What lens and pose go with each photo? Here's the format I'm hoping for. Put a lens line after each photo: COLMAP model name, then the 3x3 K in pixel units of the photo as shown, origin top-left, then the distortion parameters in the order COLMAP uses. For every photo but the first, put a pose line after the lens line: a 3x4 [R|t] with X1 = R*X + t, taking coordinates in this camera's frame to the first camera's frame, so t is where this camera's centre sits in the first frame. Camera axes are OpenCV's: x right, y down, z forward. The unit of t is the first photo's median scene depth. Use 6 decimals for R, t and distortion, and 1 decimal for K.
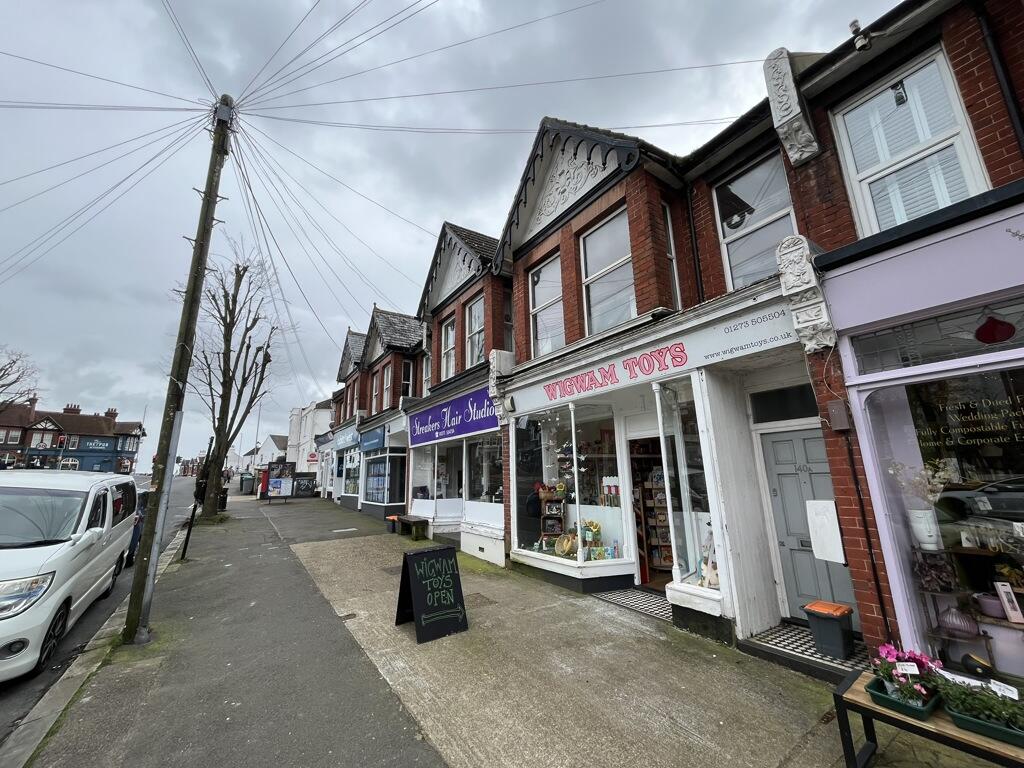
lens RADIAL K [[411.4, 0, 508.5], [0, 411.4, 382.3], [0, 0, 1]] dist [-0.003144, -0.000365]
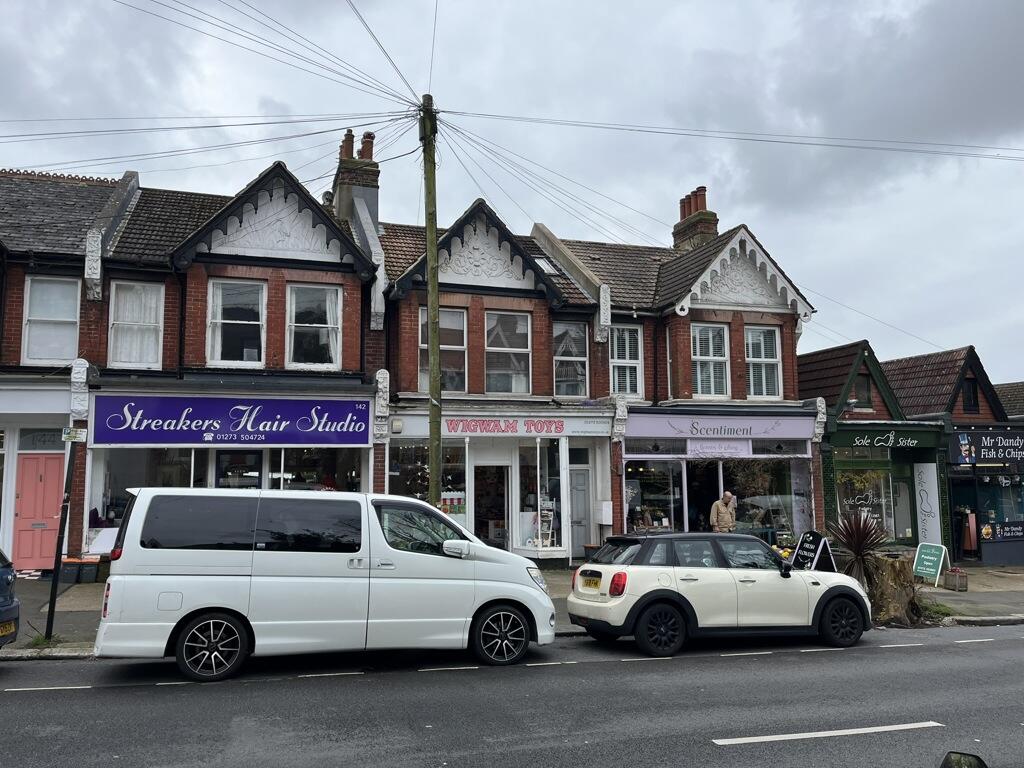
lens RADIAL K [[772.8, 0, 512.0], [0, 772.8, 384.0], [0, 0, 1]] dist [0.063991, -0.093763]
pose [[0.261479, 0.128254, 0.956650, -2.401832], [-0.215840, 0.973803, -0.071559, 0.032248], [-0.940767, -0.187772, 0.282311, 0.208424]]
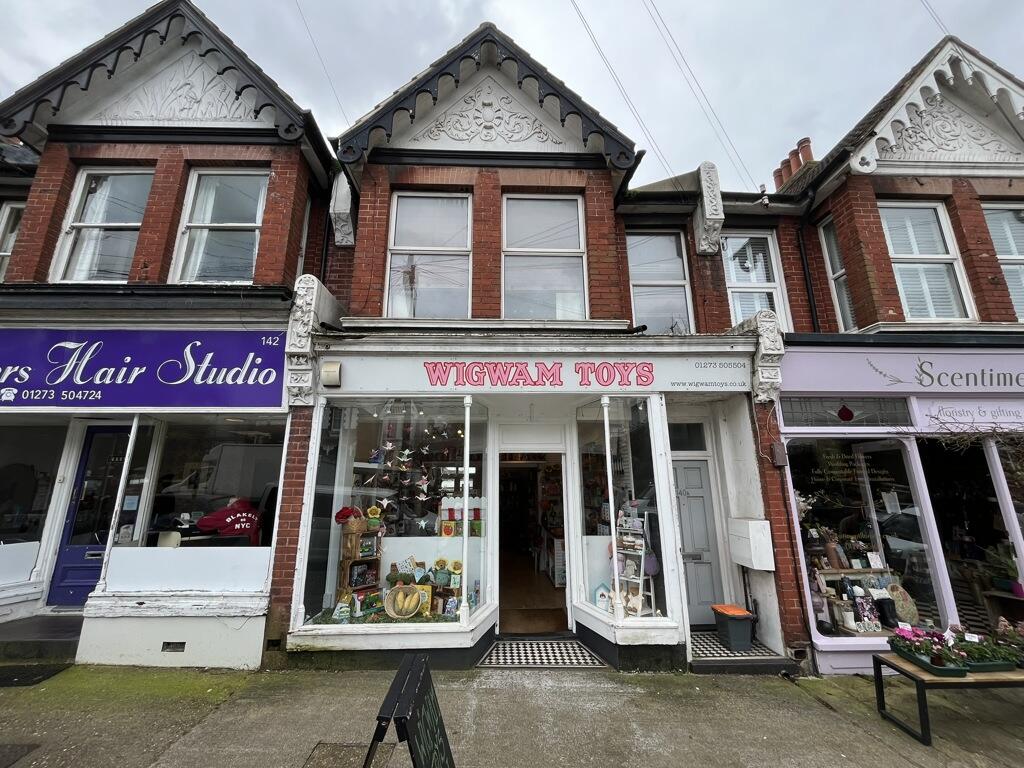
lens RADIAL K [[411.4, 0, 508.5], [0, 411.4, 382.3], [0, 0, 1]] dist [-0.003144, -0.000365]
pose [[0.521037, 0.223769, 0.823679, -0.449306], [-0.200012, 0.970162, -0.137041, 0.121669], [-0.829768, -0.093342, 0.550247, 0.588660]]
